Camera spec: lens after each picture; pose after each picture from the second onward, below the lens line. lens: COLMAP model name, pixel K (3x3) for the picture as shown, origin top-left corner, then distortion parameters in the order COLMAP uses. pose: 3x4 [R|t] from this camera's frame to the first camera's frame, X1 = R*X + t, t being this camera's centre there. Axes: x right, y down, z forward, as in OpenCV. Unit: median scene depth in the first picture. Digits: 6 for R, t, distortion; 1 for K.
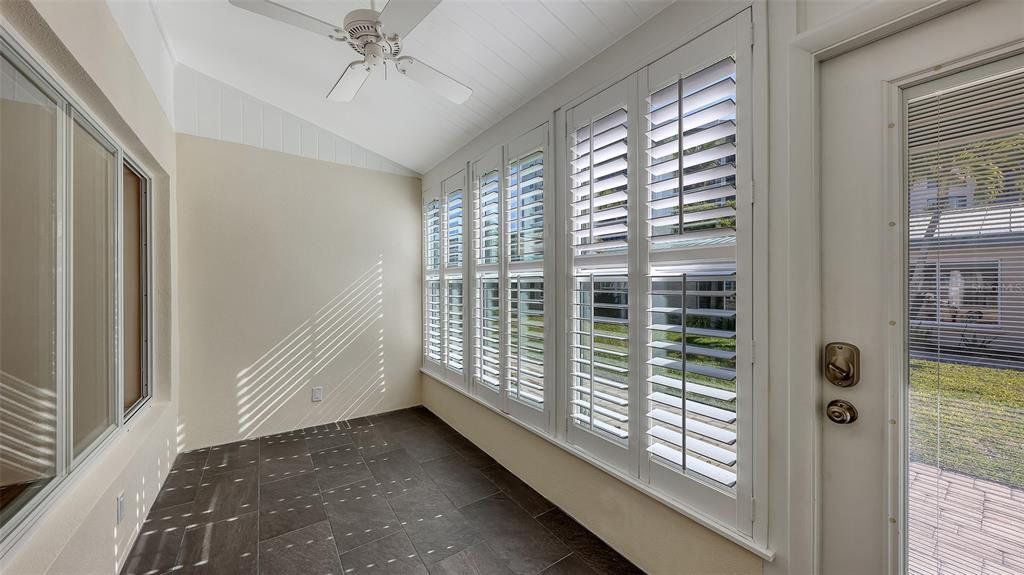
lens RADIAL K [[352.6, 0, 512.0], [0, 352.6, 287.5], [0, 0, 1]] dist [0.001390, 0.000040]
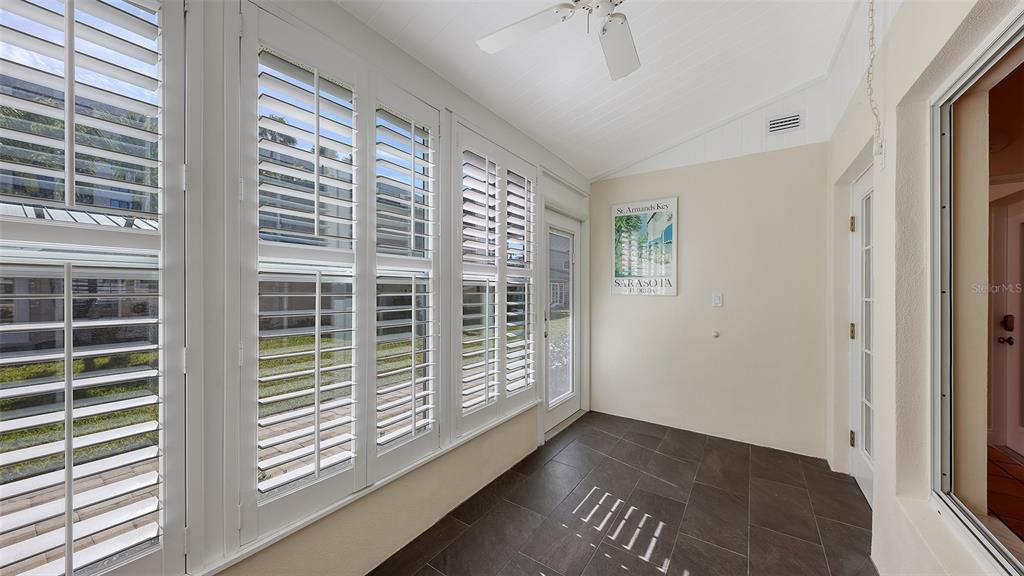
lens RADIAL K [[352.6, 0, 512.0], [0, 352.6, 288.0], [0, 0, 1]] dist [0.001390, 0.000040]
pose [[-0.341239, -0.004380, 0.939966, -0.907276], [-0.002429, 0.999990, 0.003778, -0.013183], [-0.939973, -0.000994, -0.341247, 1.241770]]
